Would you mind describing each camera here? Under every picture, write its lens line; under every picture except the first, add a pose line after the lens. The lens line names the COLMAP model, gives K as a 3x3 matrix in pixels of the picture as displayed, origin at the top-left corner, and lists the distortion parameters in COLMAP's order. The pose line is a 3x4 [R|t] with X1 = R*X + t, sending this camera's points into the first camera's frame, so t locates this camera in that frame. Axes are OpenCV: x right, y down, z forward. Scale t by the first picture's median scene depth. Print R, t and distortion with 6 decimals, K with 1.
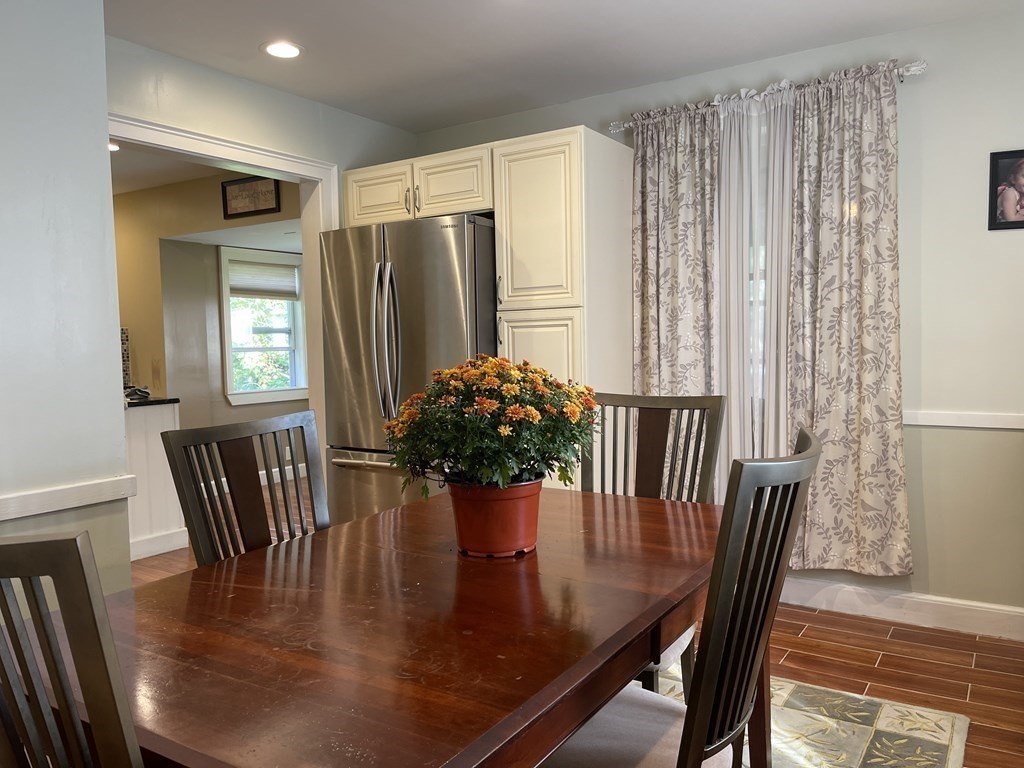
lens RADIAL K [[771.2, 0, 512.6], [0, 771.2, 382.1], [0, 0, 1]] dist [0.074360, -0.090450]
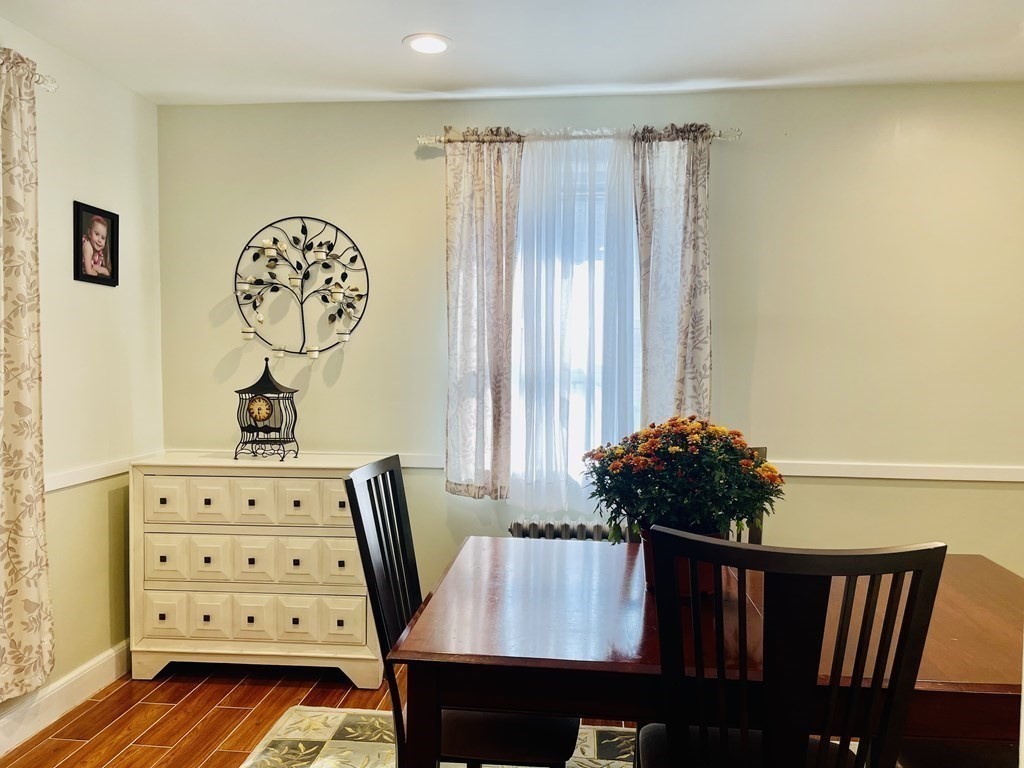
lens RADIAL K [[771.2, 0, 514.0], [0, 771.2, 384.4], [0, 0, 1]] dist [0.074360, -0.090450]
pose [[-0.446019, -0.019379, 0.894814, -0.511303], [0.053275, 0.997418, 0.048156, -0.083850], [-0.893437, 0.069149, -0.443835, 0.968827]]
